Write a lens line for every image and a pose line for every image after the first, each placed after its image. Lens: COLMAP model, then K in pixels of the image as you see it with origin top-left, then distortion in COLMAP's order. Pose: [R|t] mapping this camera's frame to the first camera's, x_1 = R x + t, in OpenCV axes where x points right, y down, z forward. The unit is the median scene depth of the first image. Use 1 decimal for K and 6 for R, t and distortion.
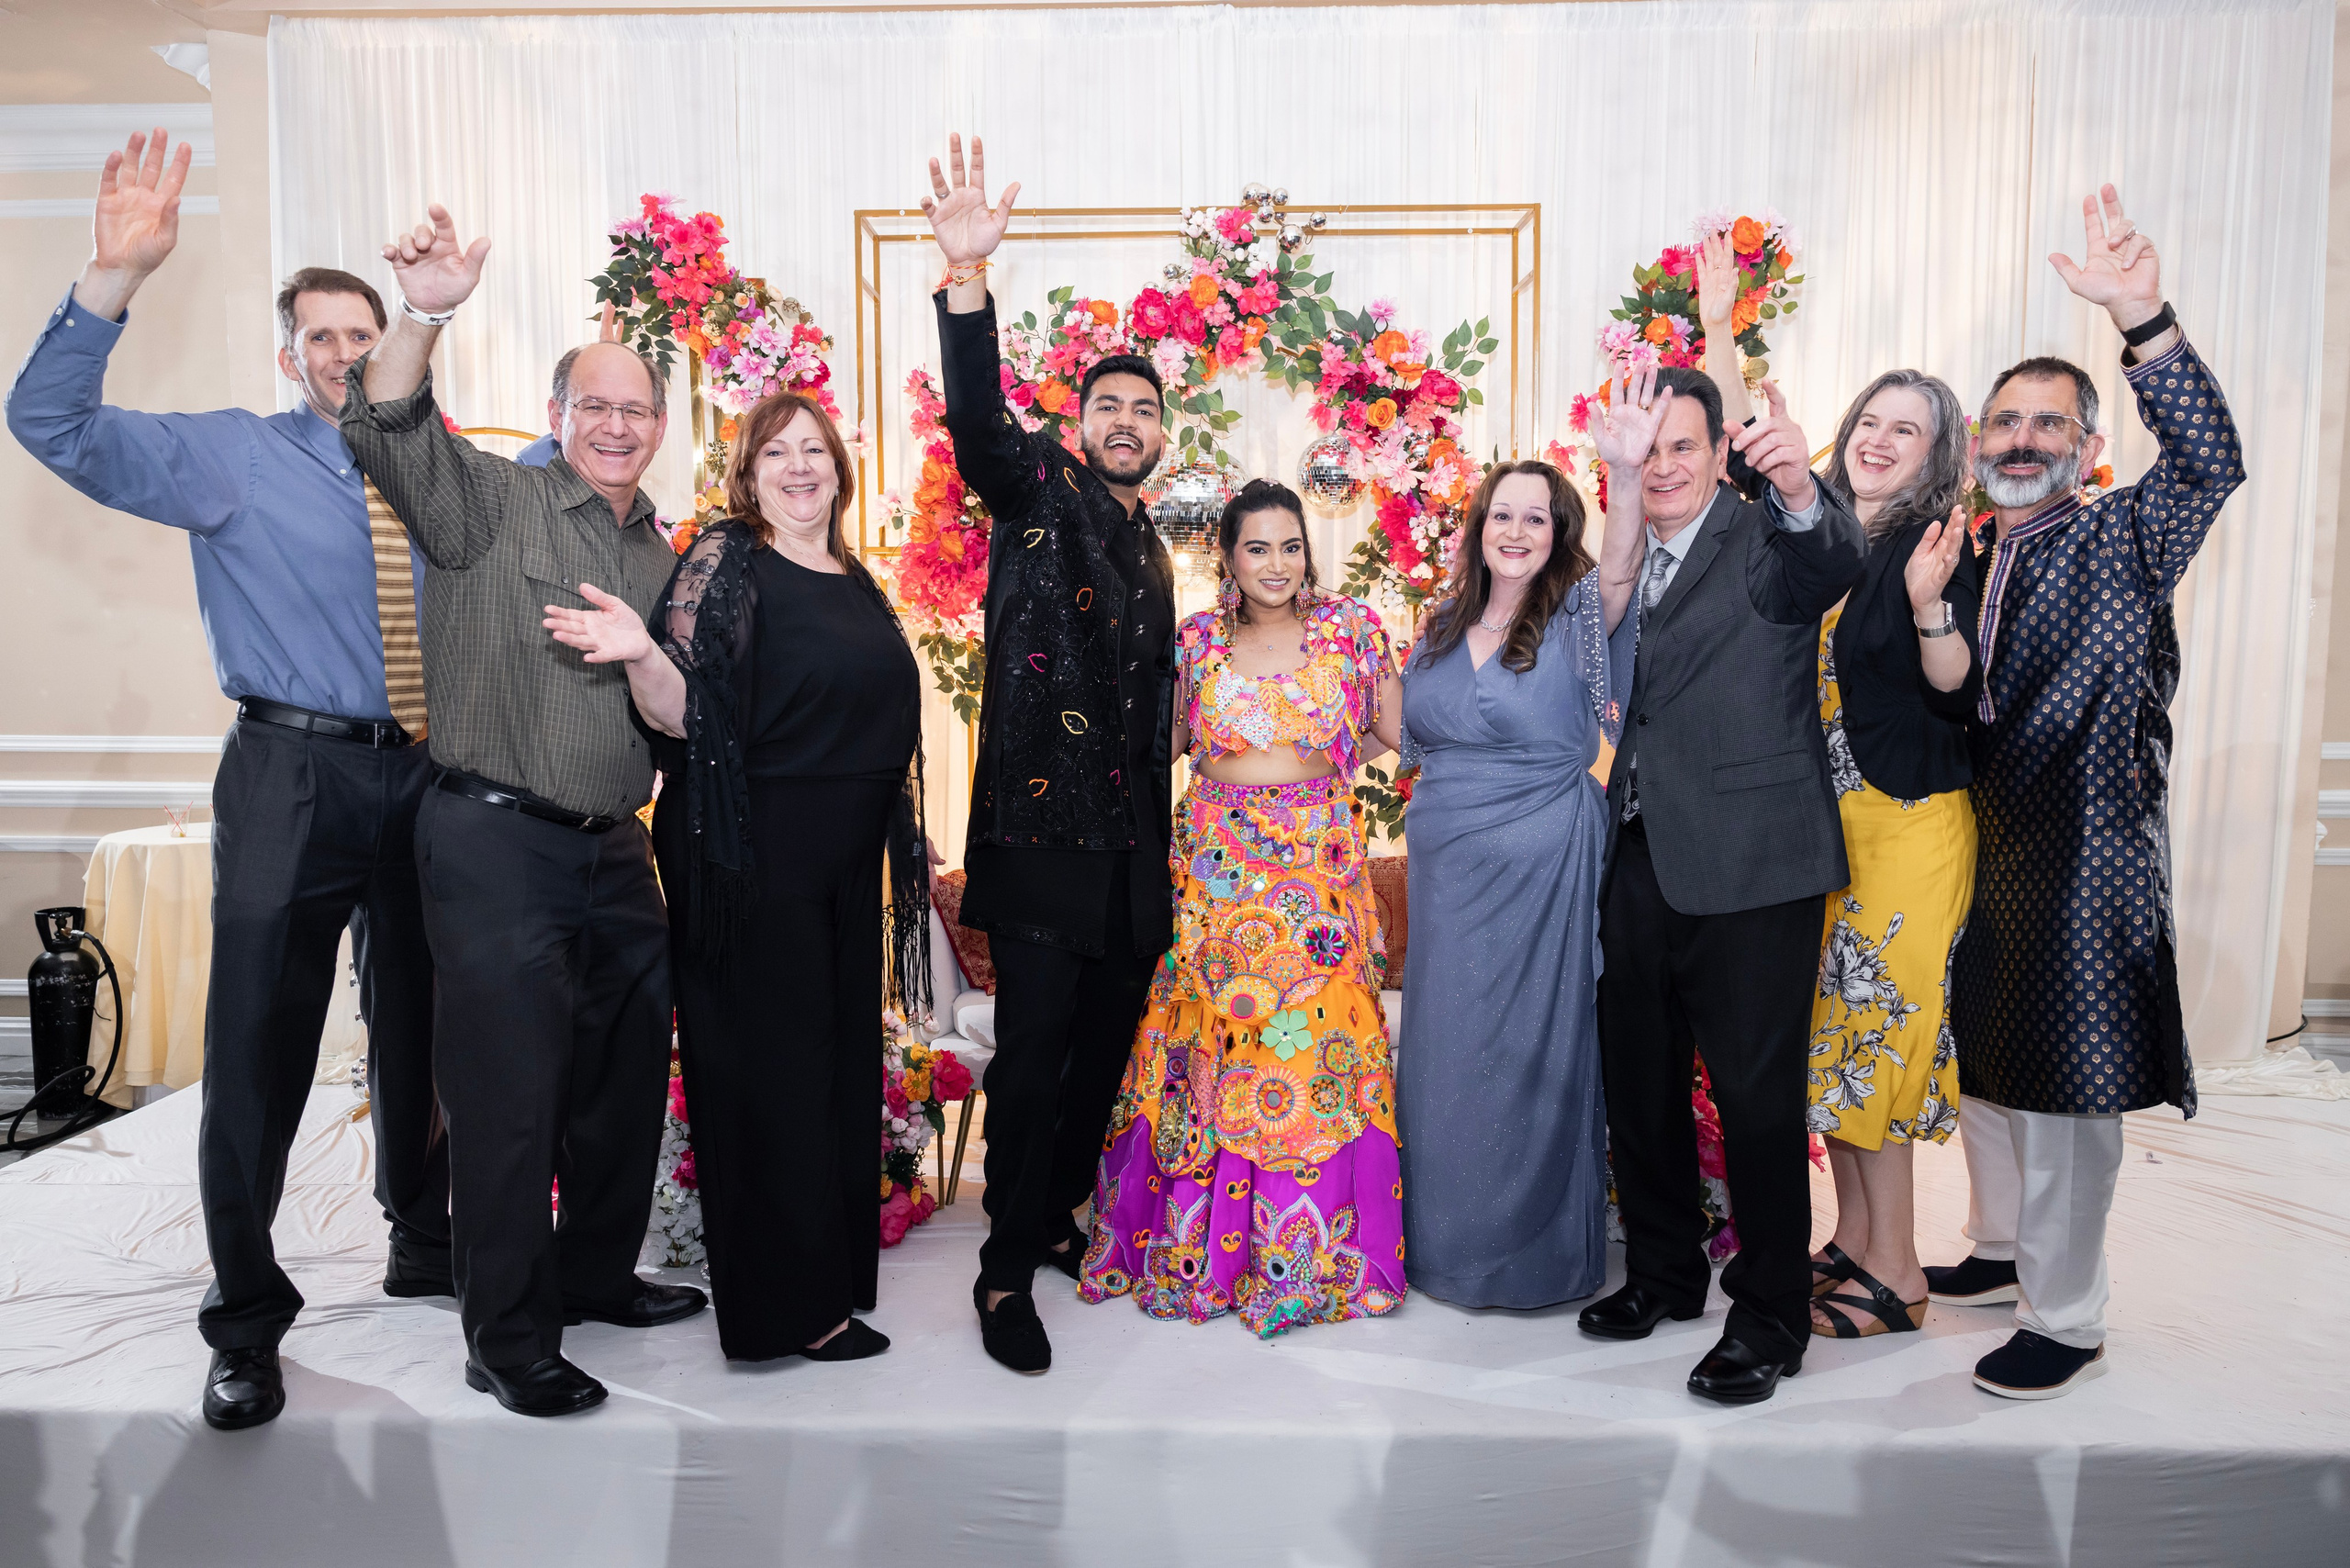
lens RADIAL K [[1686.4, 0, 1180.4], [0, 1686.4, 789.7], [0, 0, 1]] dist [0.009505, 0.004982]
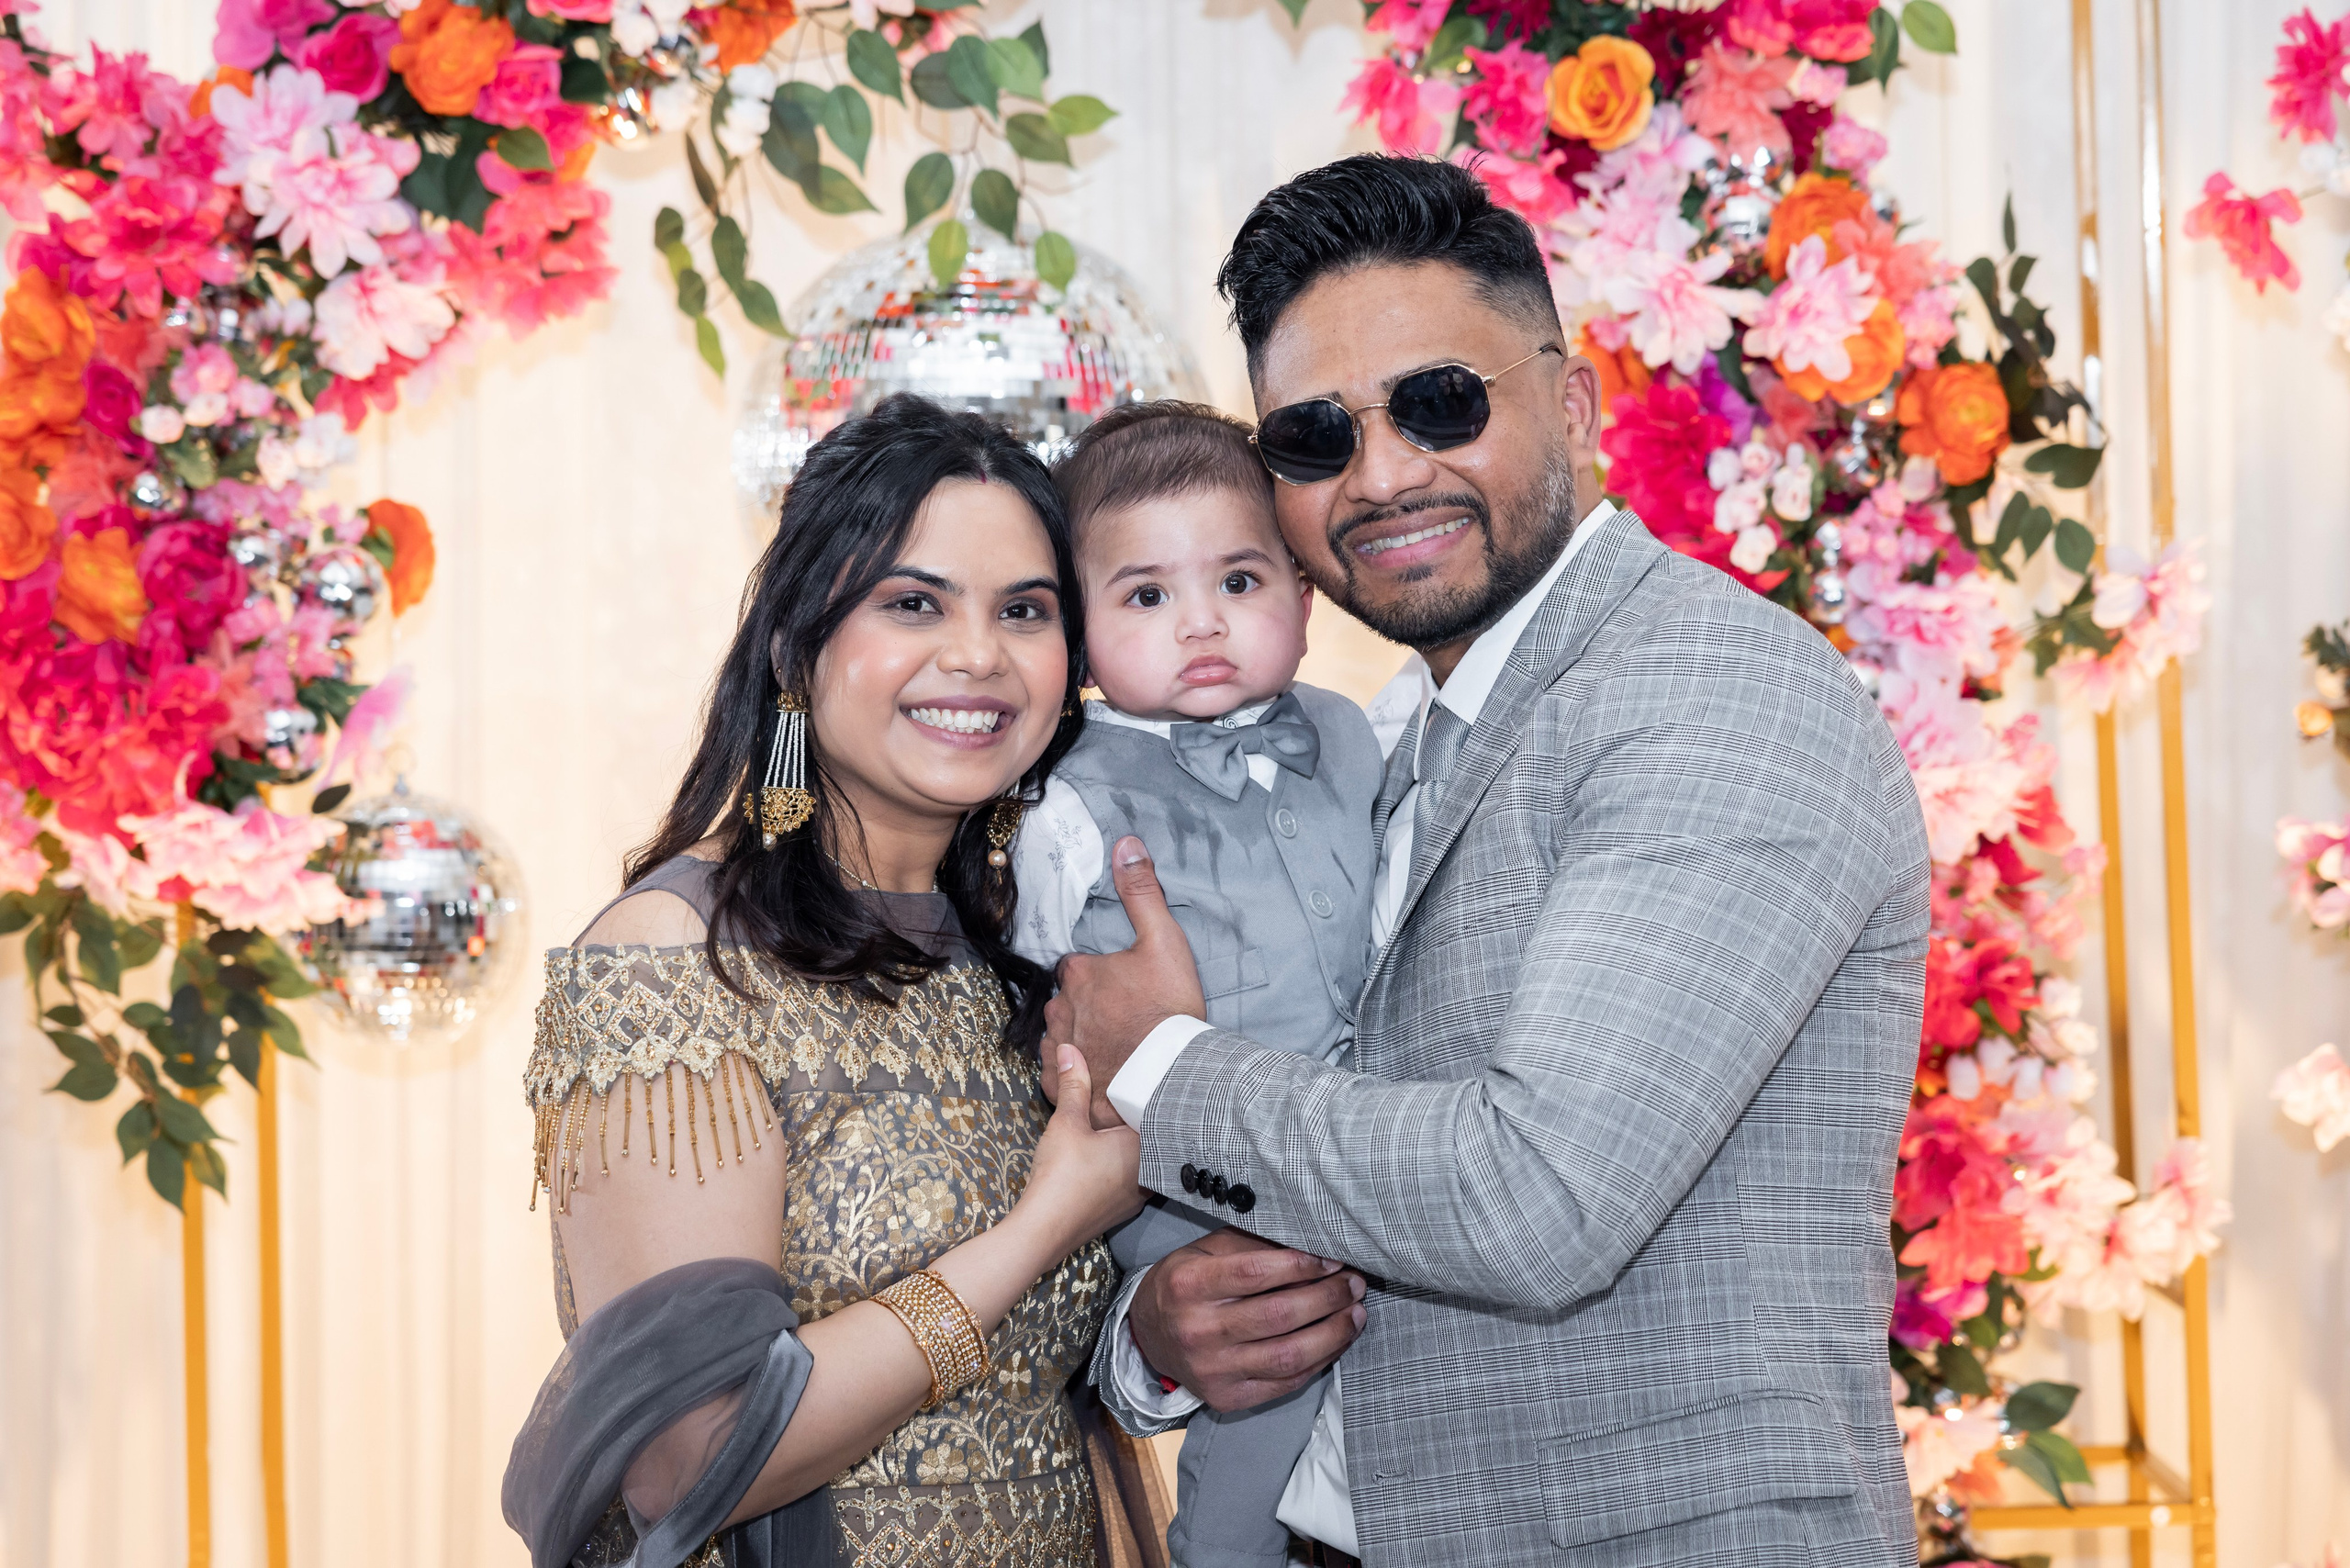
lens RADIAL K [[5022.0, 0, 1135.6], [0, 5022.0, 833.6], [0, 0, 1]] dist [0.023579, 0.000000]
pose [[0.999629, -0.018434, -0.020040, 0.055356], [0.016740, 0.996523, -0.081615, -0.030485], [0.021475, 0.081250, 0.996462, 0.163493]]
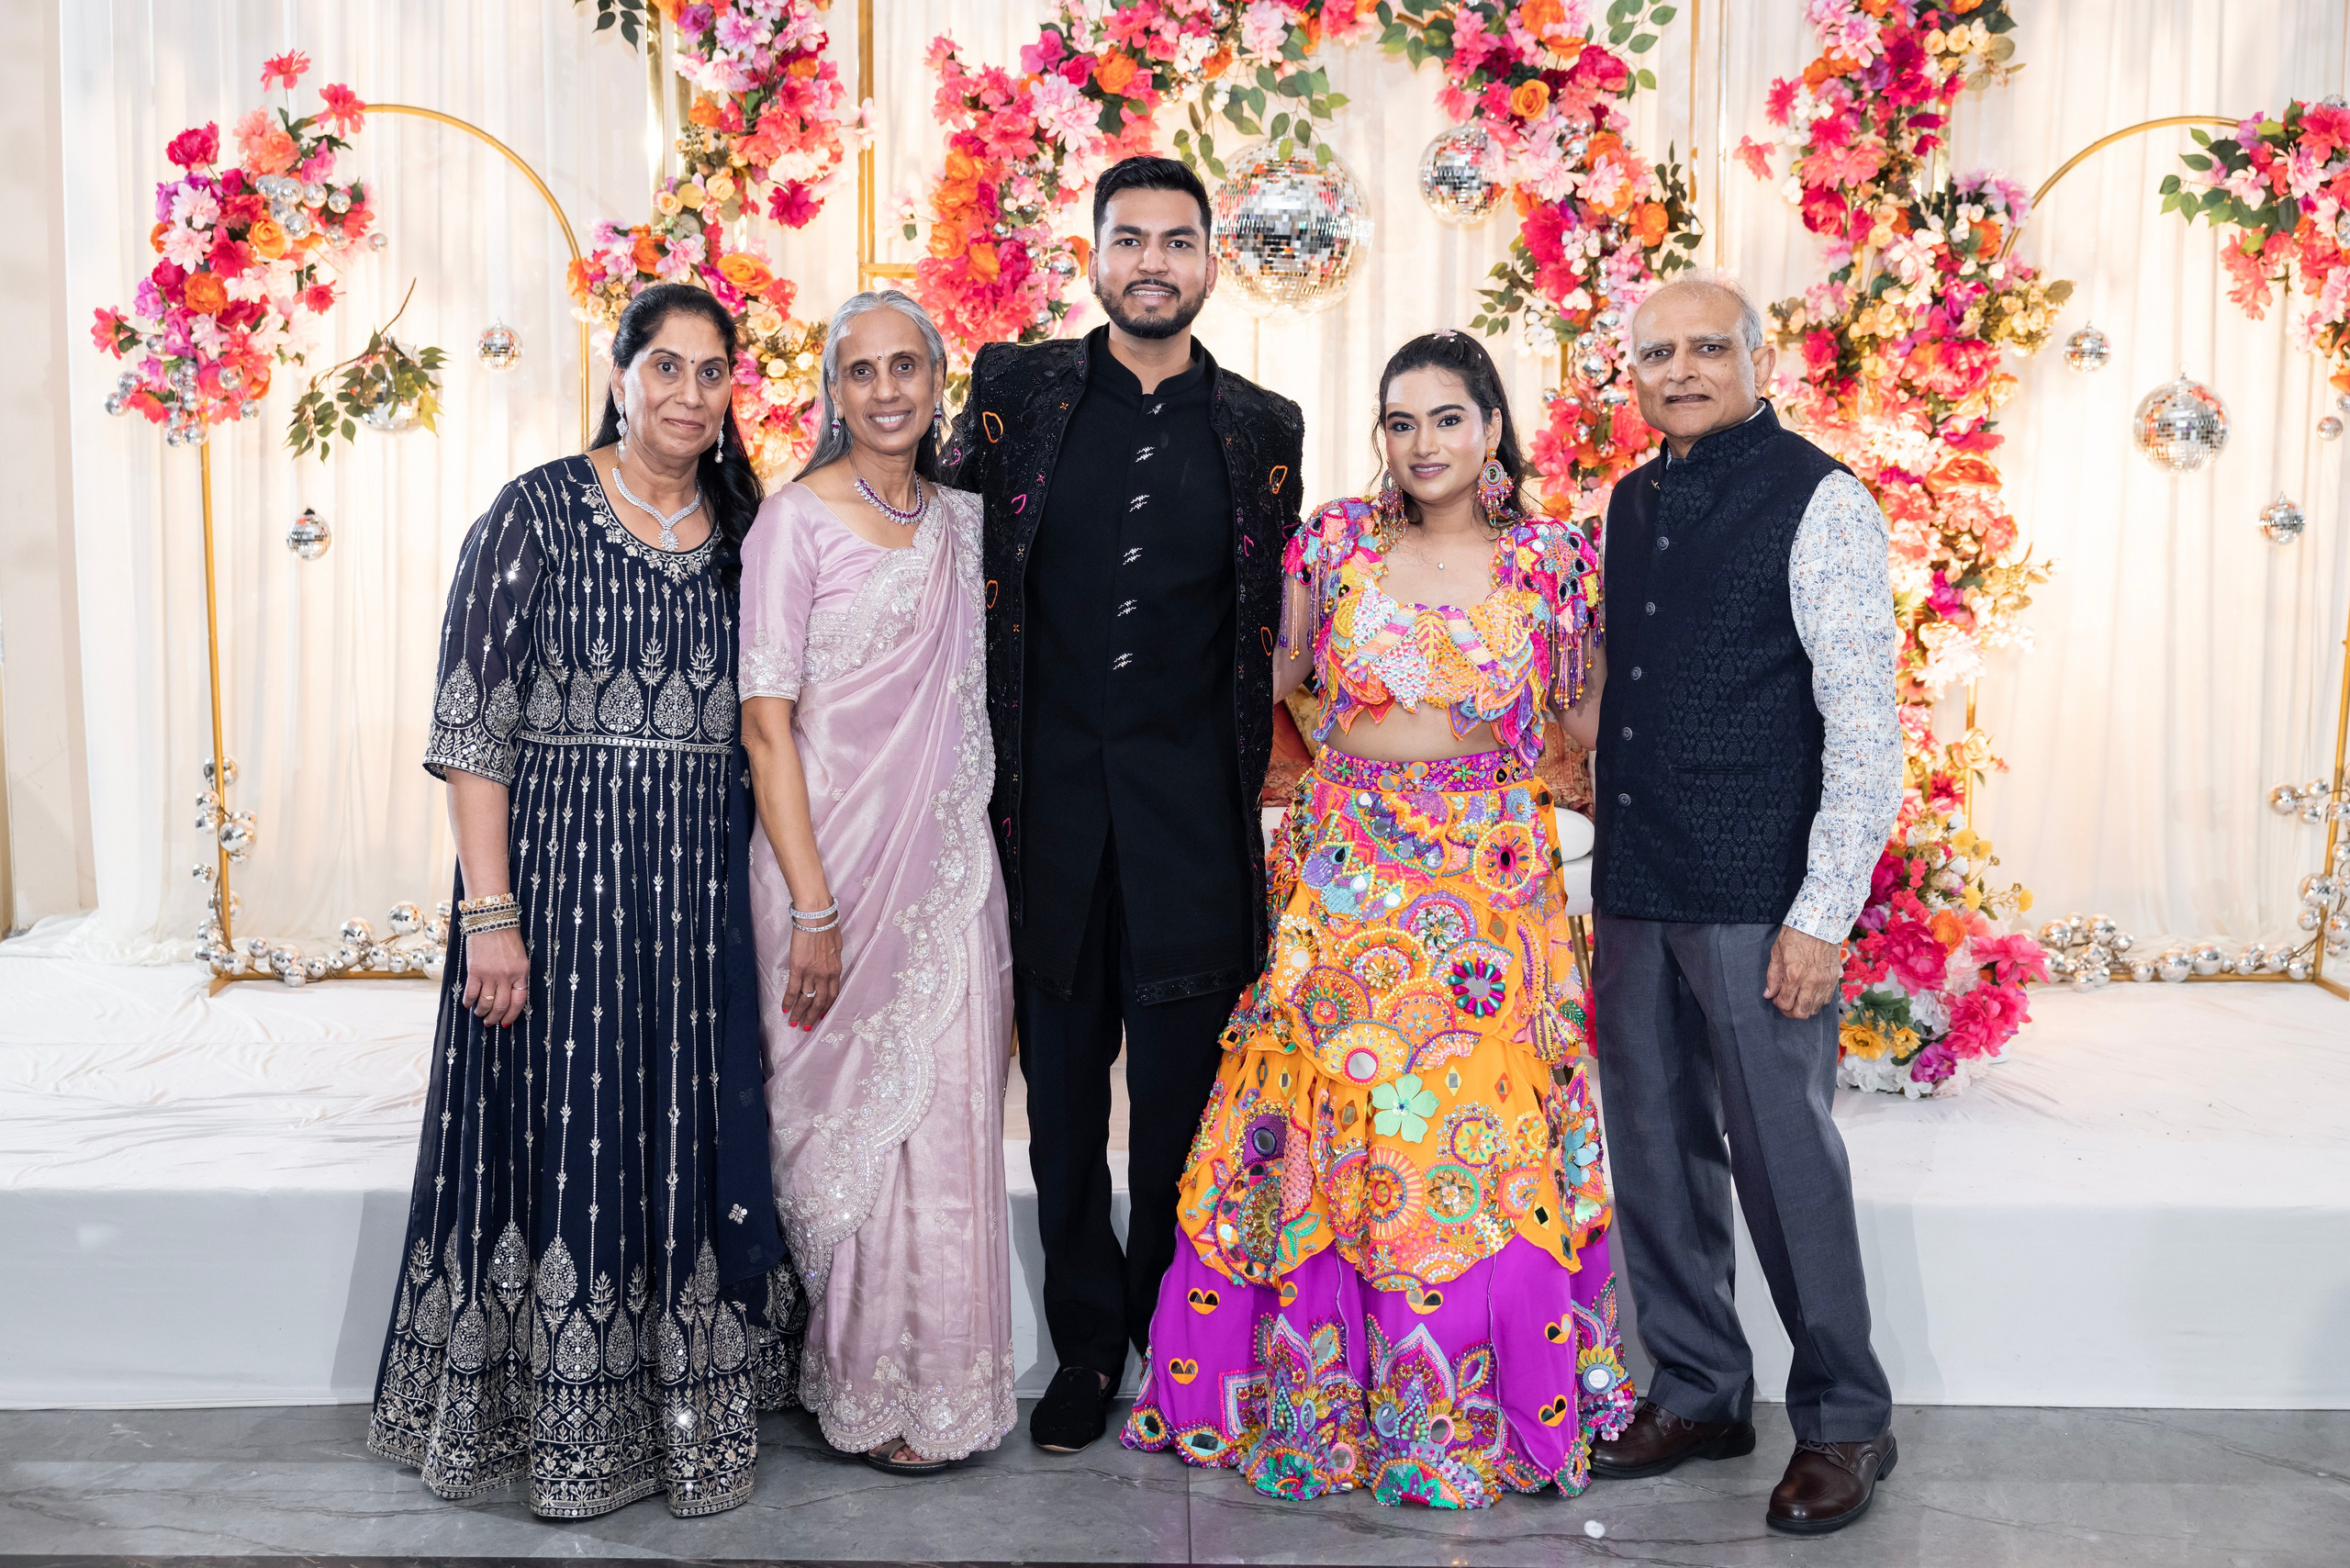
lens RADIAL K [[2859.1, 0, 1164.6], [0, 2859.1, 782.0], [0, 0, 1]] dist [0.023386, 0.000000]
pose [[0.999562, 0.005205, 0.029118, -0.089325], [-0.005942, 0.999663, 0.025280, 0.064273], [-0.028977, -0.025442, 0.999256, -0.346415]]
